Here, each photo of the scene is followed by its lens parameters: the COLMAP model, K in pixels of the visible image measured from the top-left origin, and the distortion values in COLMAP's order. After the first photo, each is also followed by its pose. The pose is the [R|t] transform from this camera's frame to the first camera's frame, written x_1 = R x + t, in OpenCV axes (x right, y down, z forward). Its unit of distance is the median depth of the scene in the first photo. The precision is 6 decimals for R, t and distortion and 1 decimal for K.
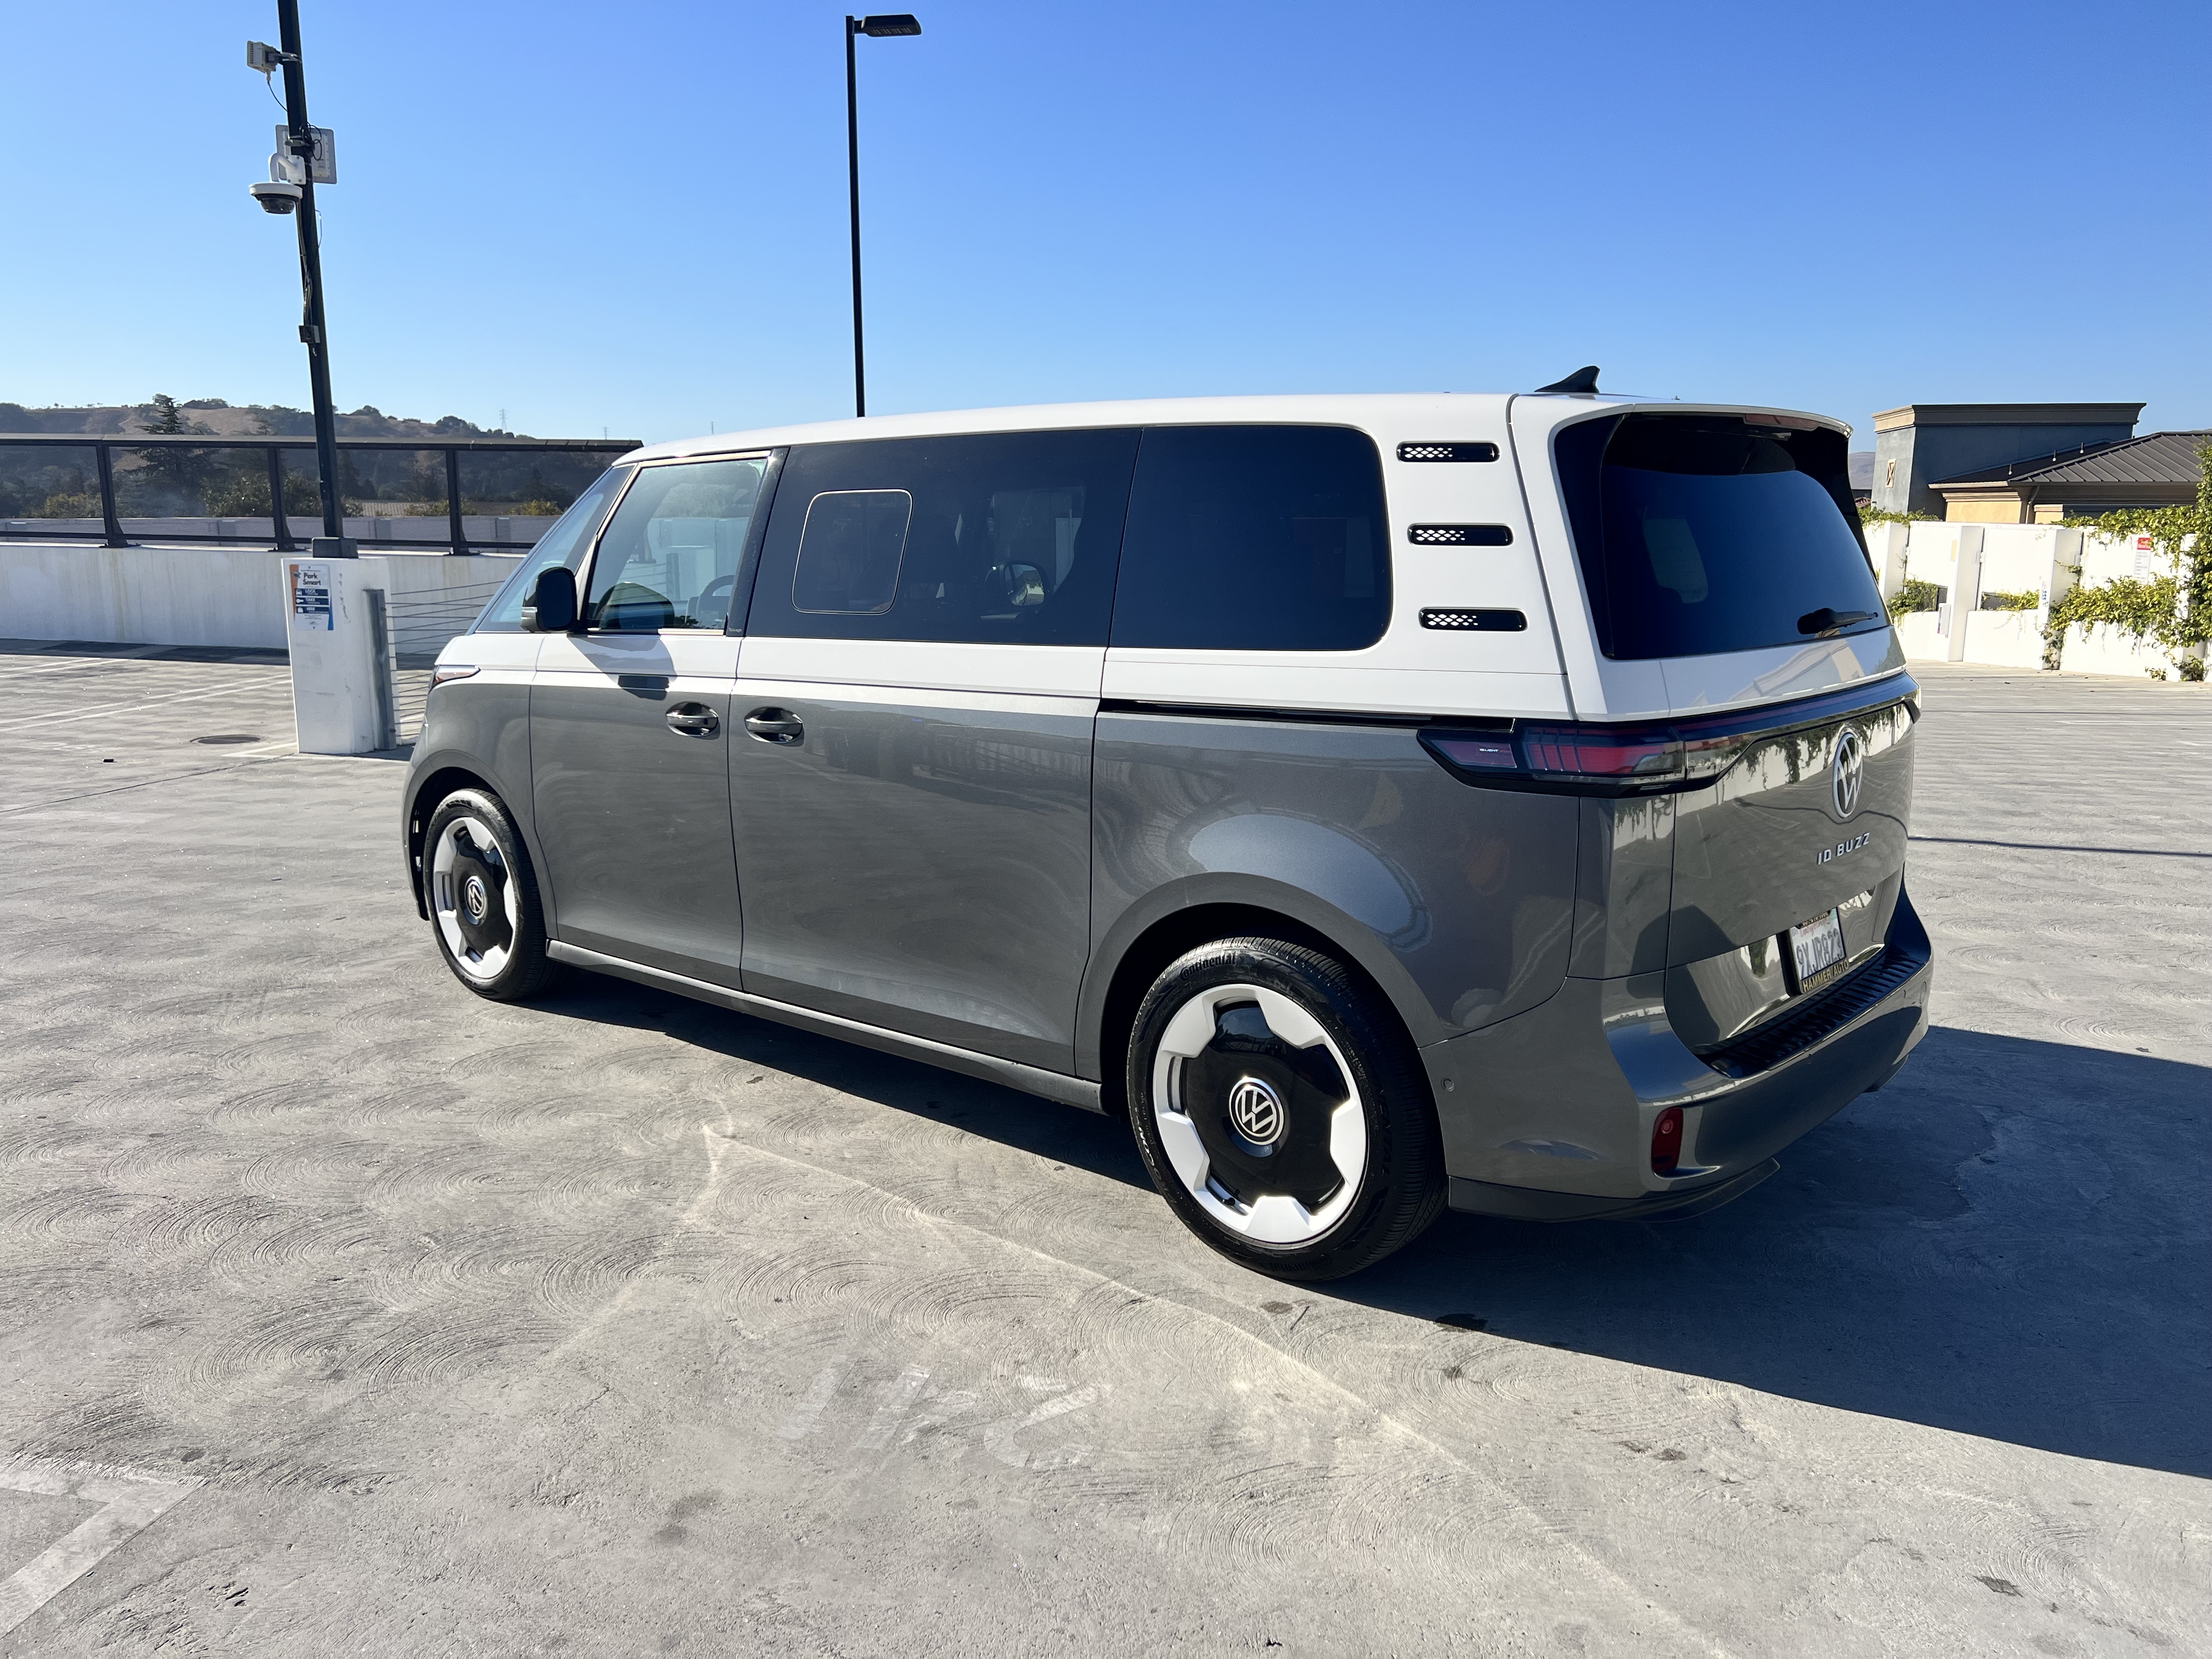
lens RADIAL K [[1647.0, 0, 1127.5], [0, 1647.0, 820.1], [0, 0, 1]] dist [0.058223, -0.057617]
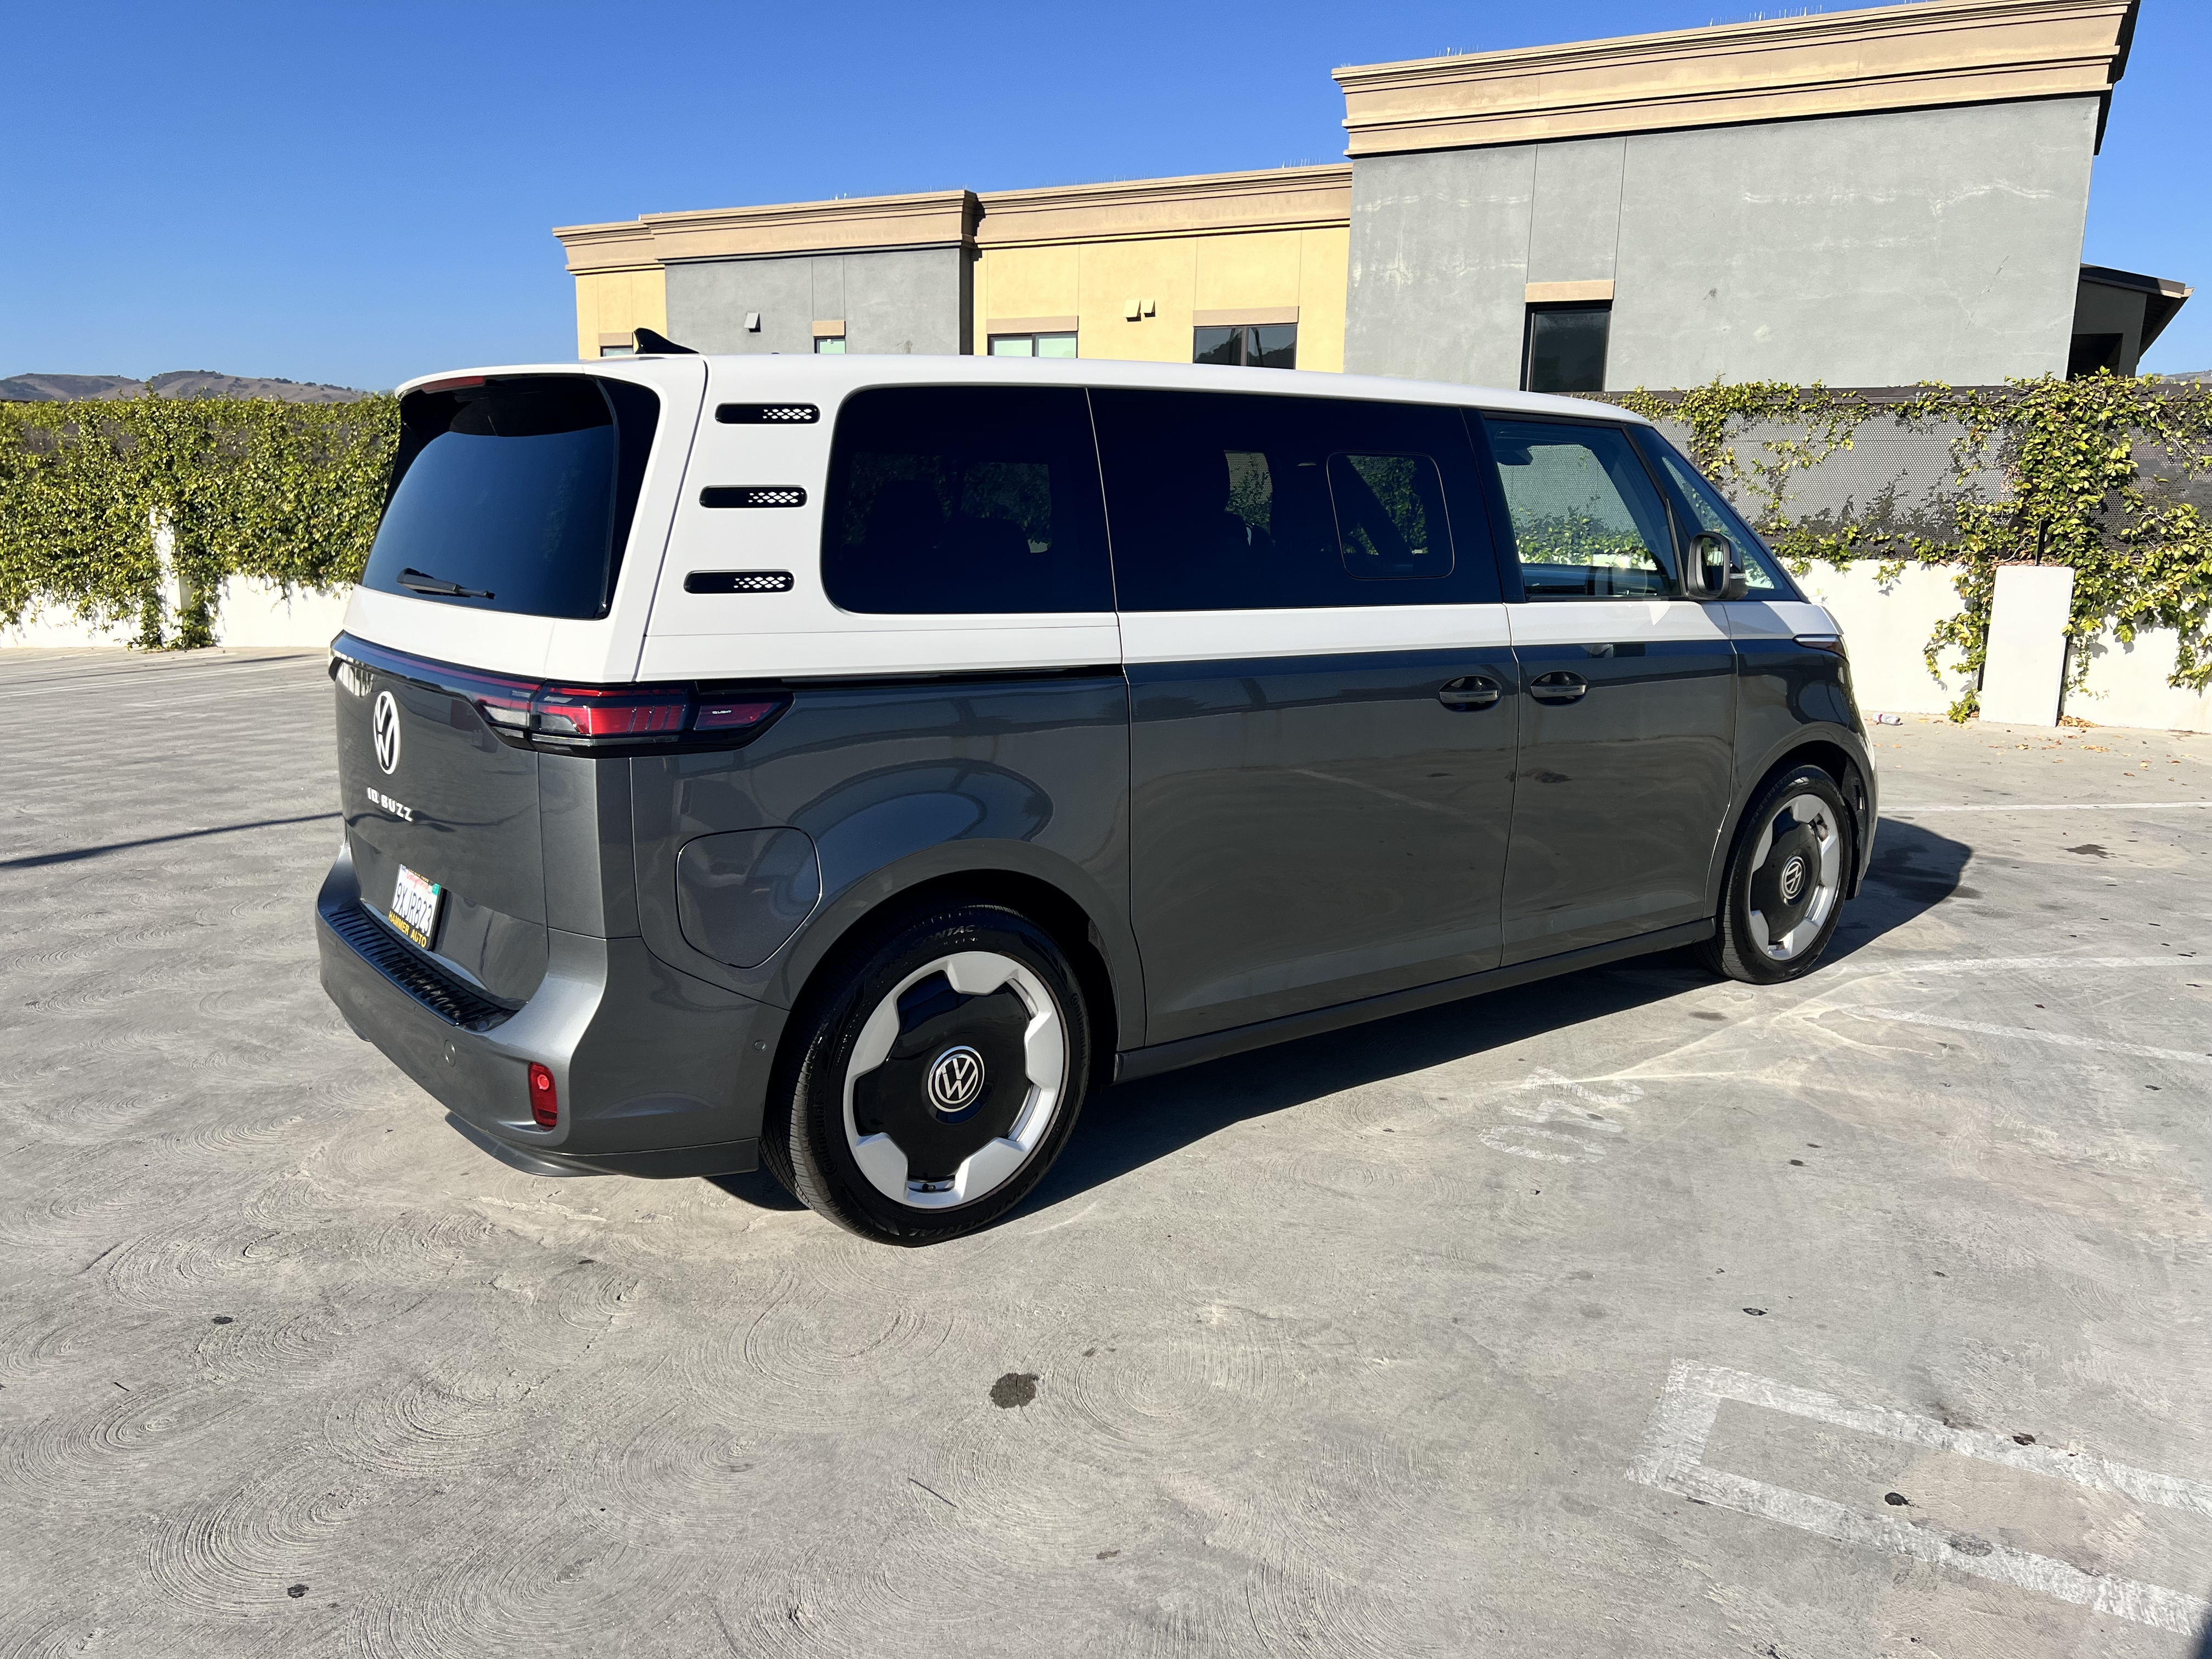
lens RADIAL K [[1647.0, 0, 1092.4], [0, 1647.0, 815.8], [0, 0, 1]] dist [0.058223, -0.057617]
pose [[0.286433, -0.181253, 0.940799, -0.083844], [0.161427, 0.977034, 0.139087, -0.010785], [-0.944403, 0.112032, 0.309114, 0.062146]]
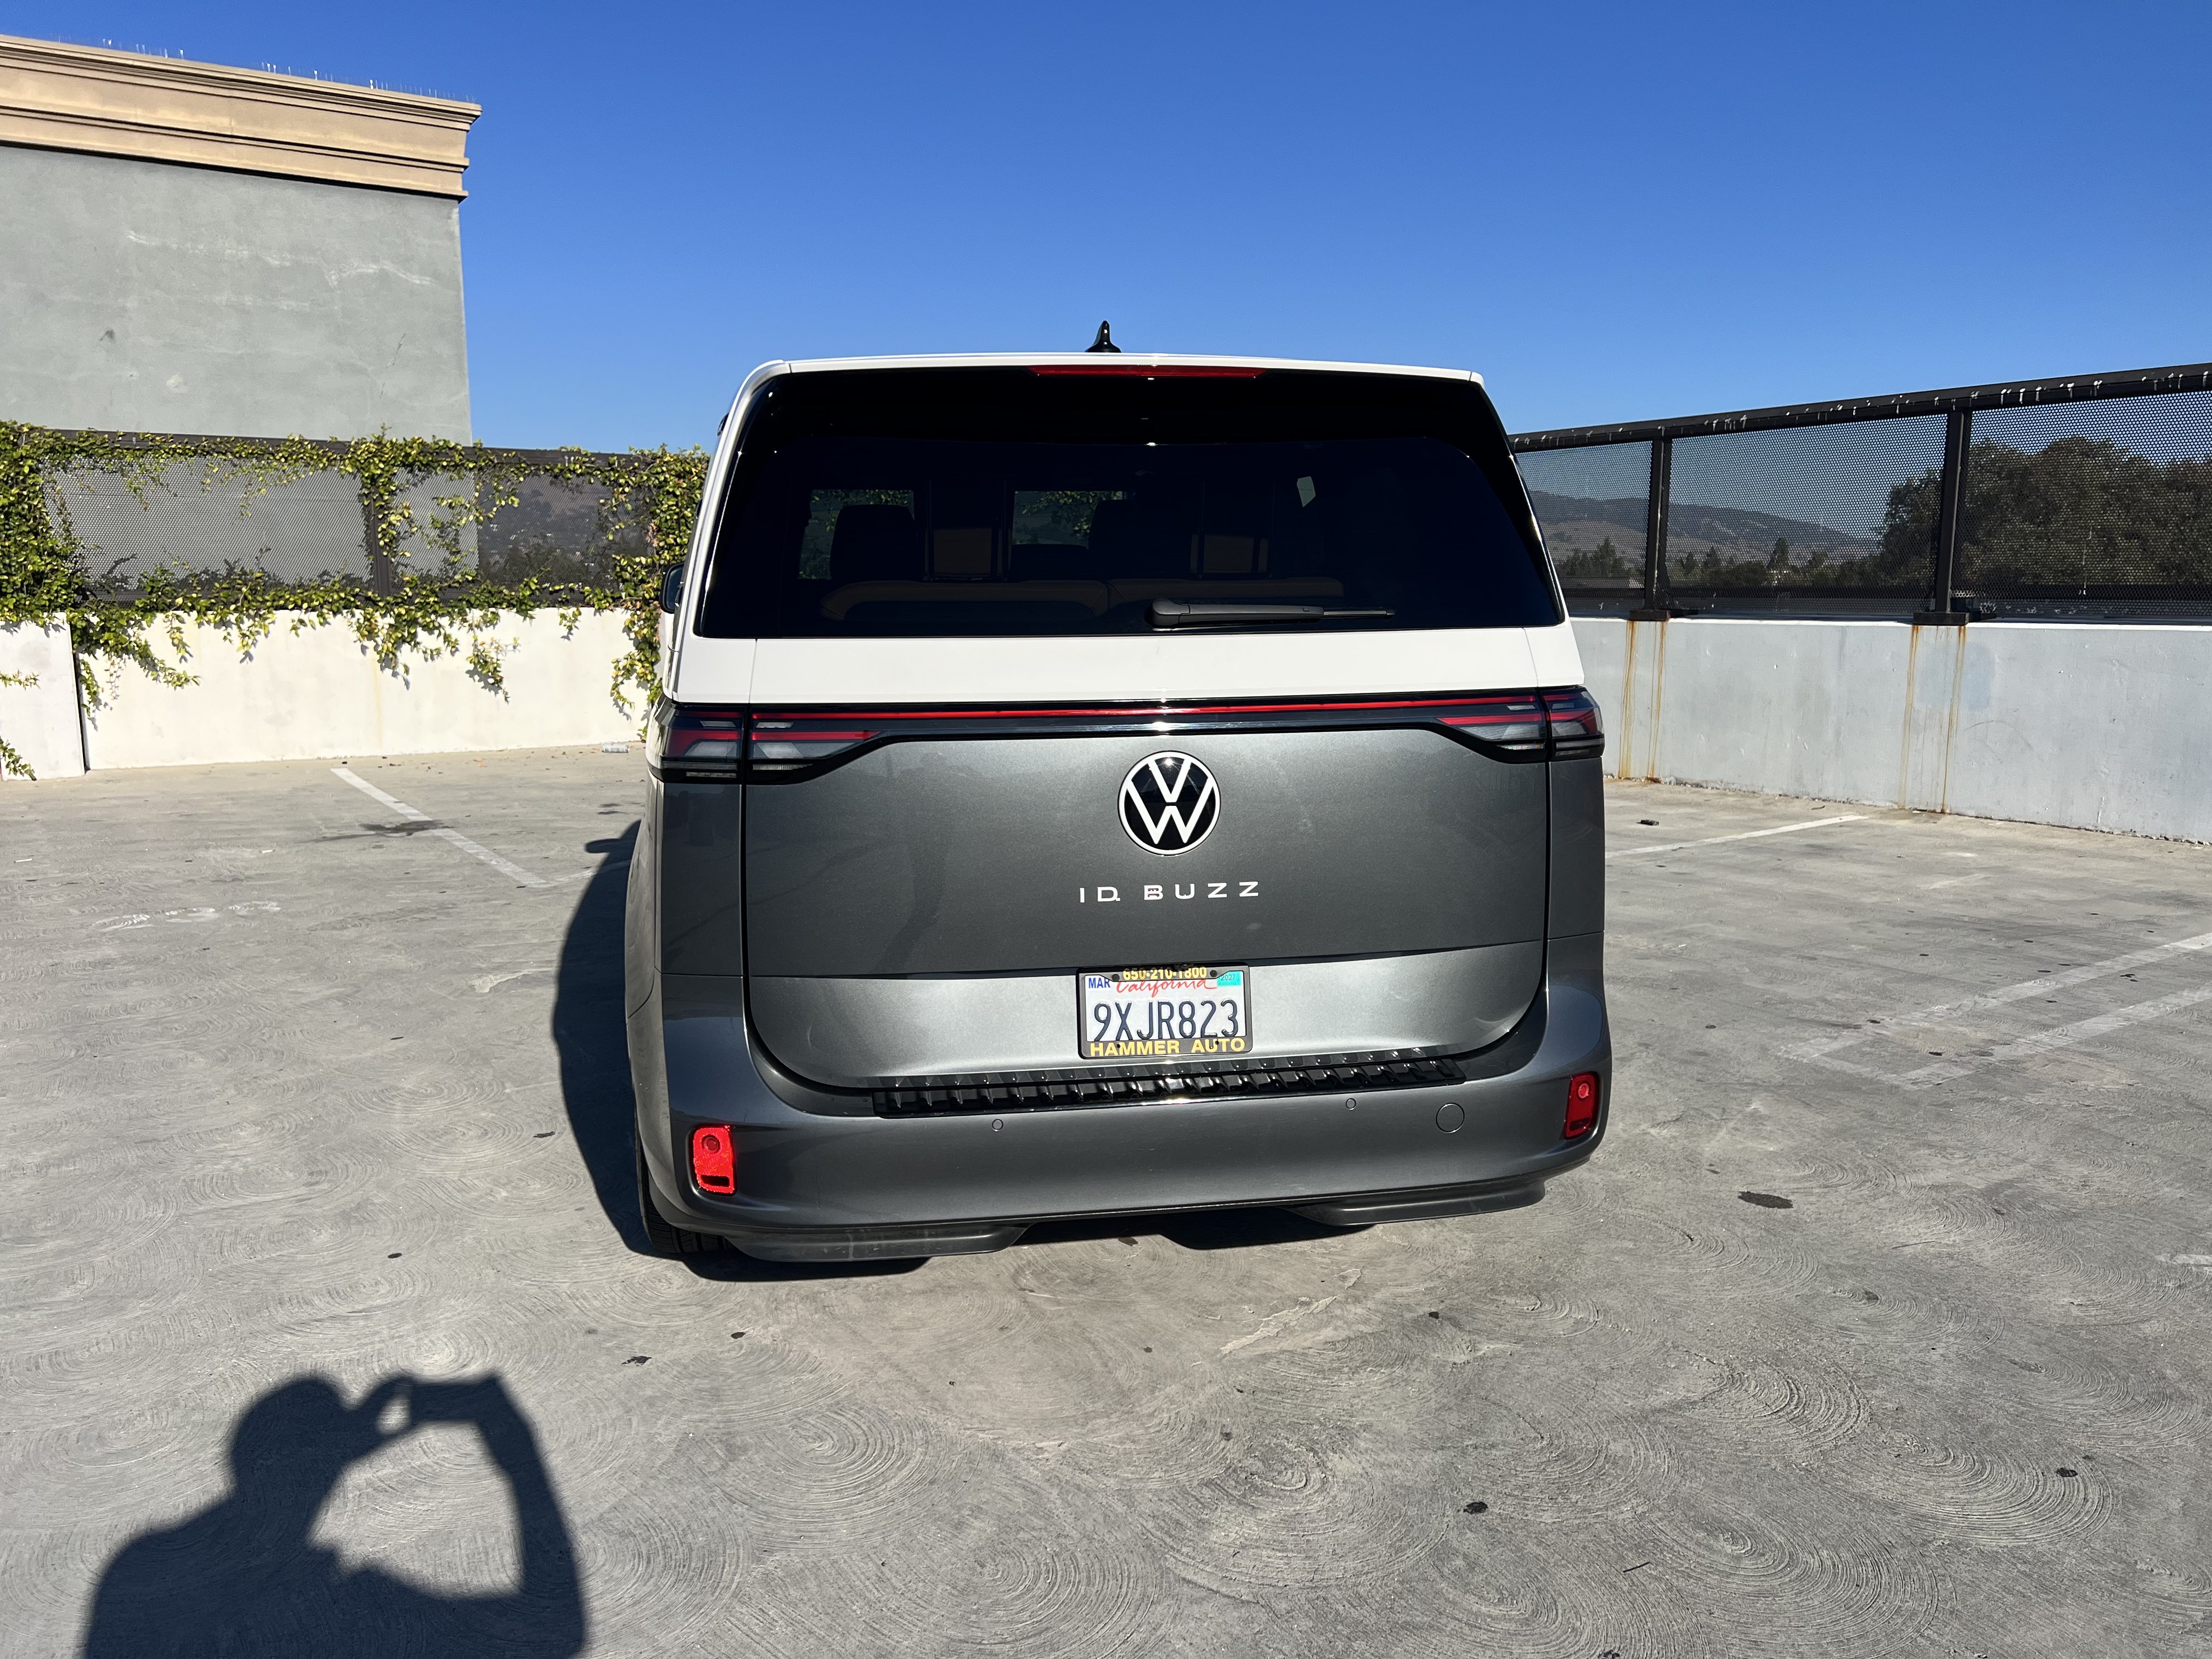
lens RADIAL K [[1647.0, 0, 1083.9], [0, 1647.0, 821.3], [0, 0, 1]] dist [0.058223, -0.057617]
pose [[-0.710619, -0.104216, 0.695816, -0.051394], [0.130991, 0.952081, 0.276376, -0.031050], [-0.691276, 0.287544, -0.662915, 0.193511]]
